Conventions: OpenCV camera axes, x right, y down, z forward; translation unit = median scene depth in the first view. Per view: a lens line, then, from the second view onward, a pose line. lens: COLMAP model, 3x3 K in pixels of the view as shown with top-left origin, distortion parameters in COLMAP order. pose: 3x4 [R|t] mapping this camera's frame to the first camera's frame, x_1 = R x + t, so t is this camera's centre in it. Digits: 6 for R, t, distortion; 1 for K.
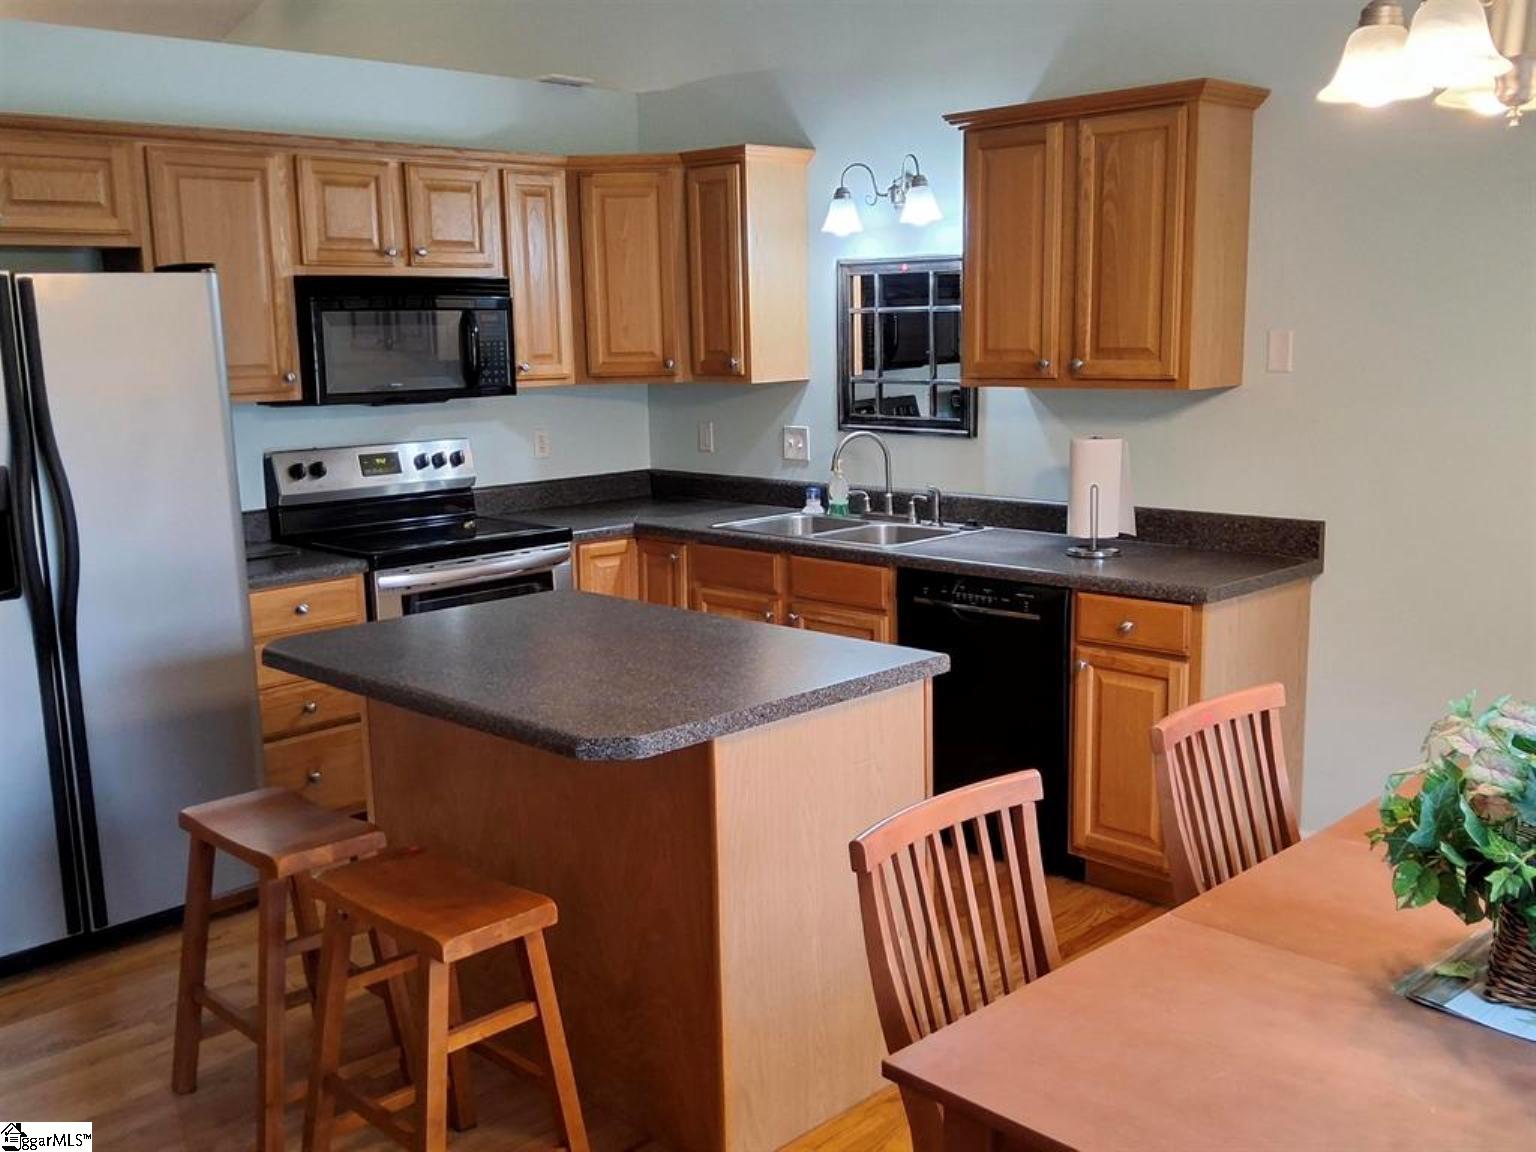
lens RADIAL K [[1469.8, 0, 768.0], [0, 1469.8, 576.0], [0, 0, 1]] dist [0.143913, -0.289265]
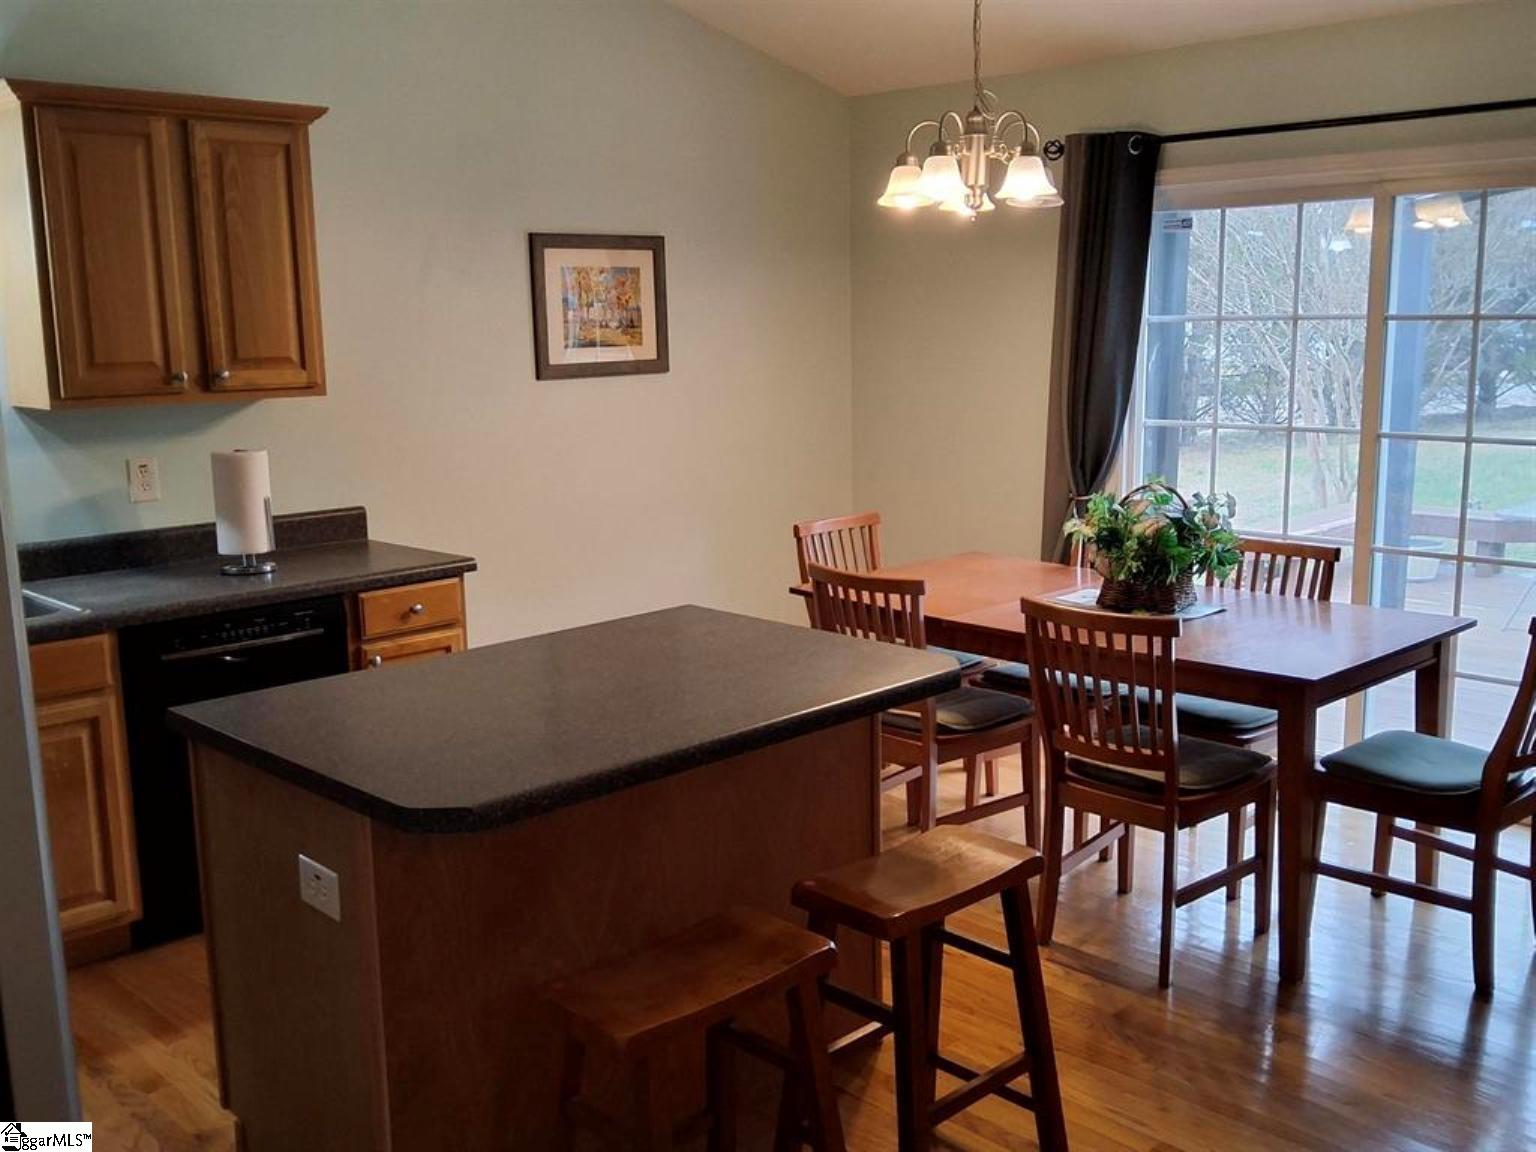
lens RADIAL K [[1469.8, 0, 768.0], [0, 1469.8, 576.0], [0, 0, 1]] dist [0.143913, -0.289265]
pose [[0.017901, -0.161528, 0.986706, -0.773951], [0.181258, 0.971036, 0.155674, -0.105970], [-0.983273, 0.176062, 0.046660, 0.647222]]
